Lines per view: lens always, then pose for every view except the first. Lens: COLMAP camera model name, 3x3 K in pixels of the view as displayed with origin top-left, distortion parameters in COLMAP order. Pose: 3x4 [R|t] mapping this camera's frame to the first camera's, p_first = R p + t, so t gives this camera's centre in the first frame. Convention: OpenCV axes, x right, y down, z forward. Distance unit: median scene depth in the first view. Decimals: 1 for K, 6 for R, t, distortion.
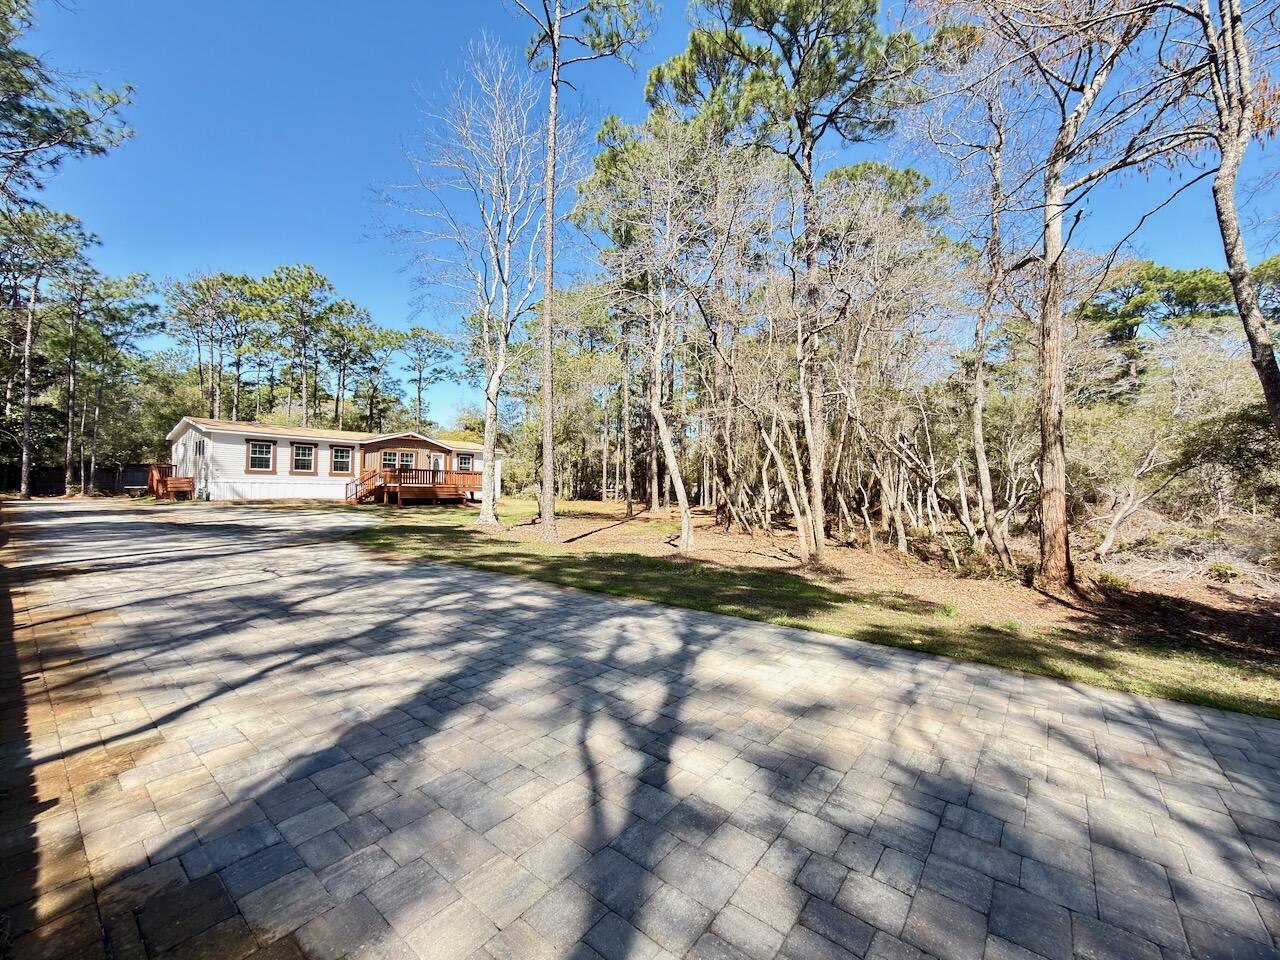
lens RADIAL K [[515.5, 0, 640.0], [0, 515.5, 480.0], [0, 0, 1]] dist [0.005944, 0.000065]
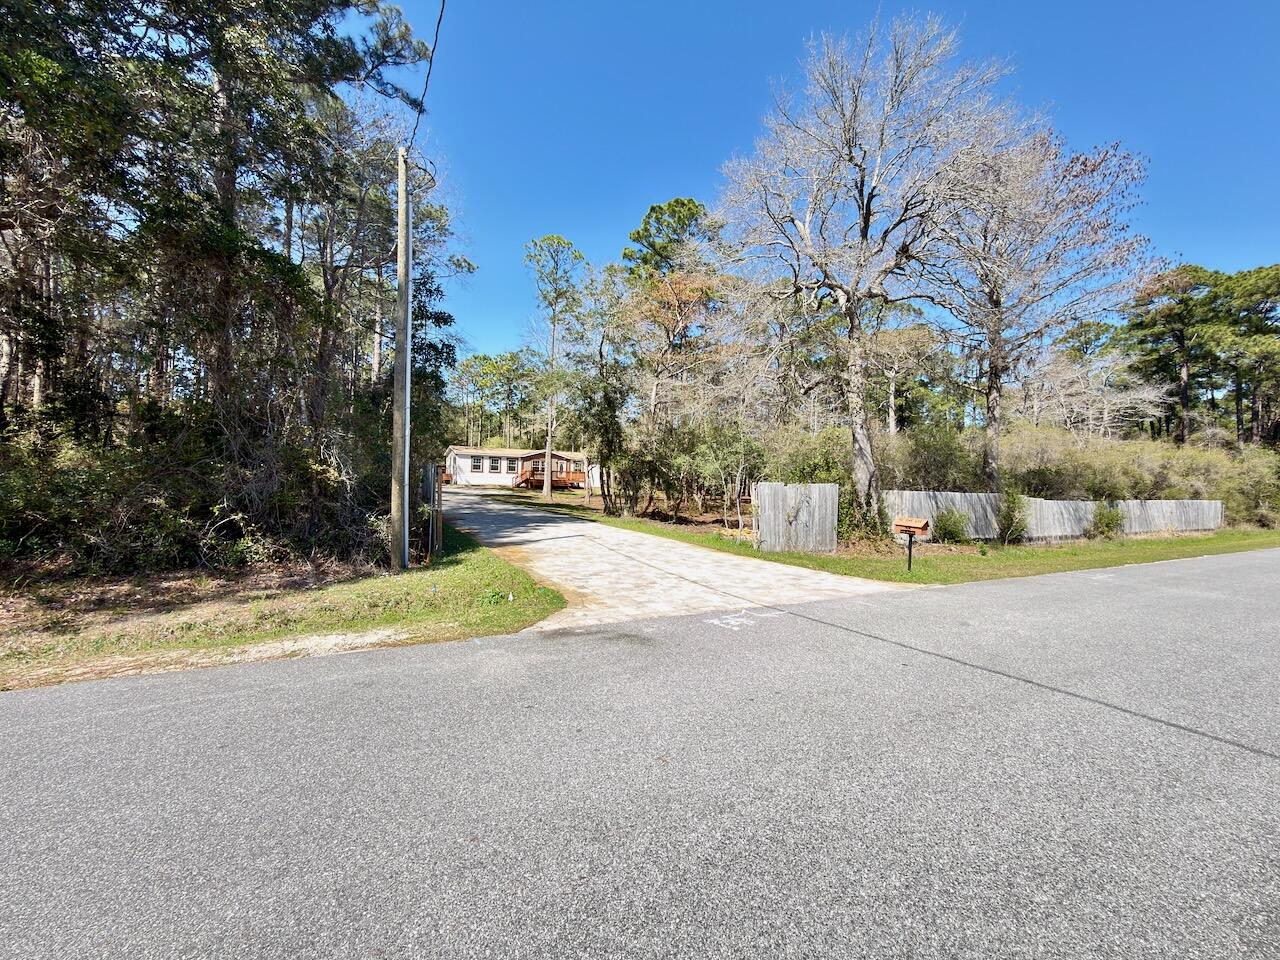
lens RADIAL K [[513.1, 0, 642.1], [0, 513.1, 481.3], [0, 0, 1]] dist [-0.000889, 0.000110]
pose [[0.922485, 0.012669, -0.385825, 0.599724], [-0.009349, 0.999901, 0.010480, -0.003391], [0.385920, -0.006061, 0.922512, -0.579840]]
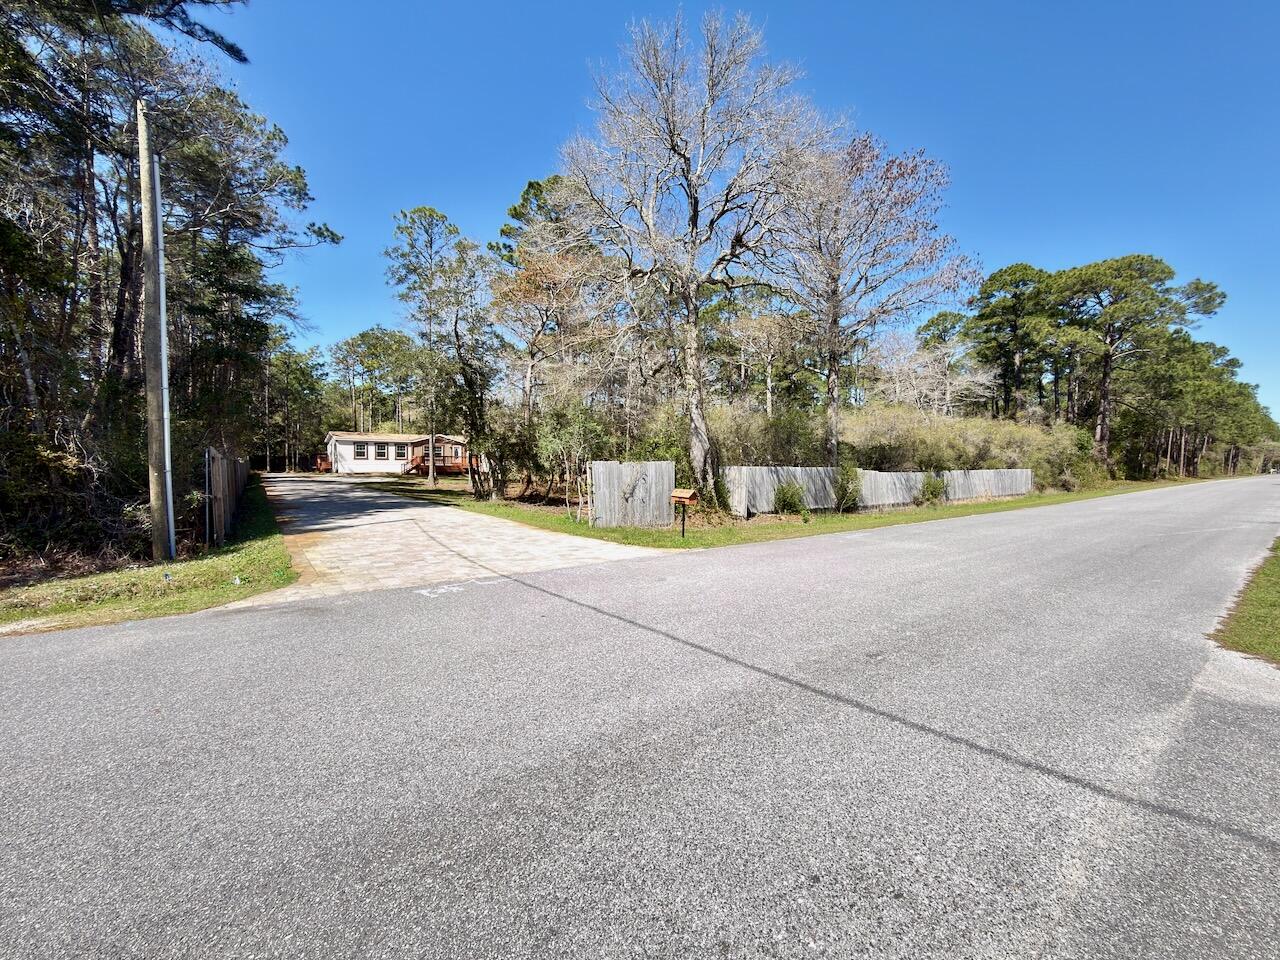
lens RADIAL K [[513.2, 0, 643.7], [0, 513.2, 482.6], [0, 0, 1]] dist [-0.000281, -0.000307]
pose [[0.971069, -0.001467, -0.238793, 0.680321], [0.012810, 0.998861, 0.045953, -0.000079], [0.238453, -0.047683, 0.969983, -0.566106]]
